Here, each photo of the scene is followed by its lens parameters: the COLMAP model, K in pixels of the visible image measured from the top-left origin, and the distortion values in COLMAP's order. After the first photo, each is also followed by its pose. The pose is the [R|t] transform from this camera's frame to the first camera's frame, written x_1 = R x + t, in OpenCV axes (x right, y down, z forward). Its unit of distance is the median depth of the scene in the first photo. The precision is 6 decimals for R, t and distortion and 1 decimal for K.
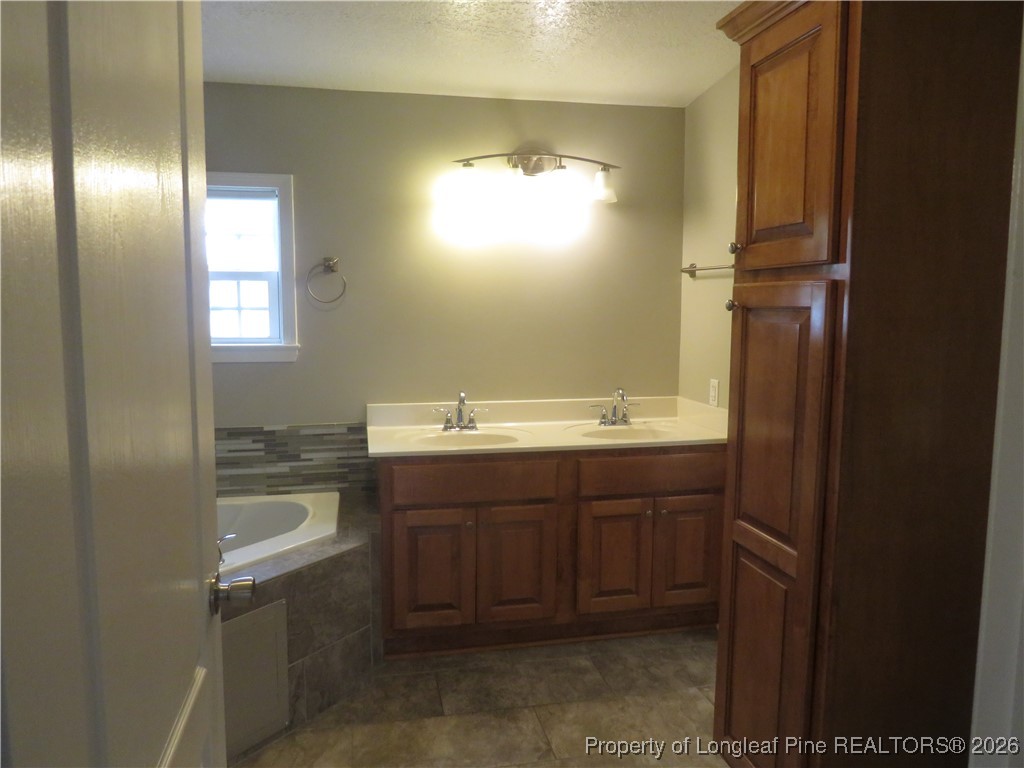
lens RADIAL K [[711.1, 0, 510.7], [0, 711.1, 382.5], [0, 0, 1]] dist [-0.034907, 0.006039]
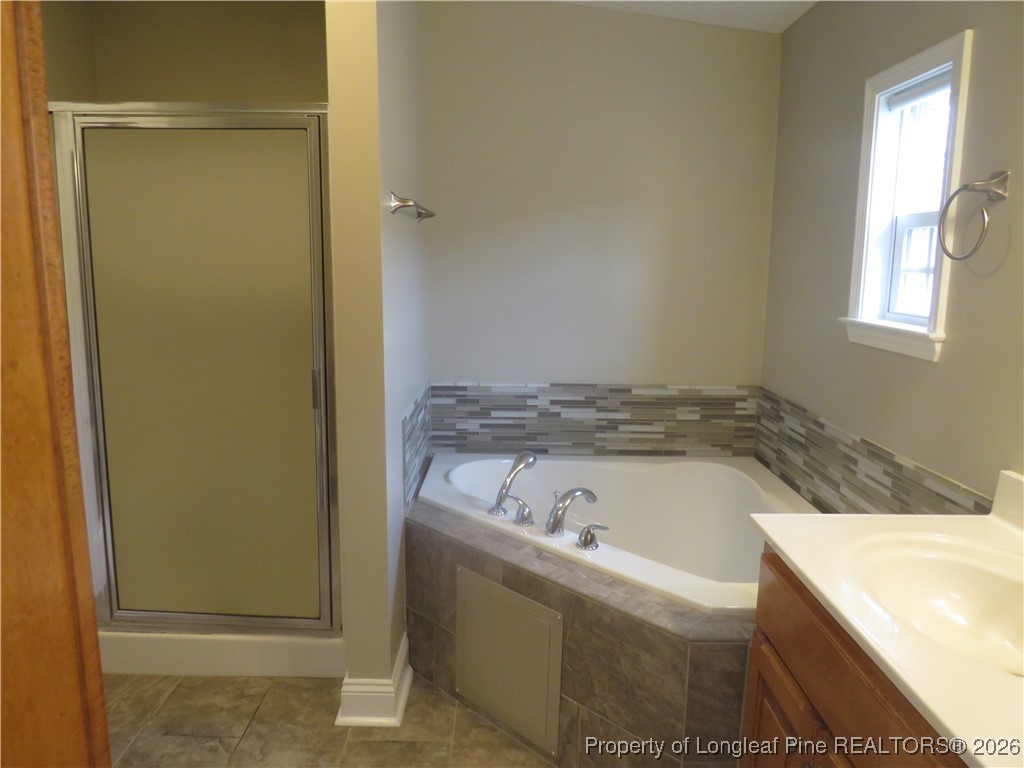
lens RADIAL K [[711.1, 0, 509.7], [0, 711.1, 385.9], [0, 0, 1]] dist [-0.034907, 0.006039]
pose [[-0.217686, 0.153640, -0.963850, 0.399116], [-0.116030, 0.976456, 0.181854, -0.088982], [0.969097, 0.151423, -0.194734, 0.928259]]
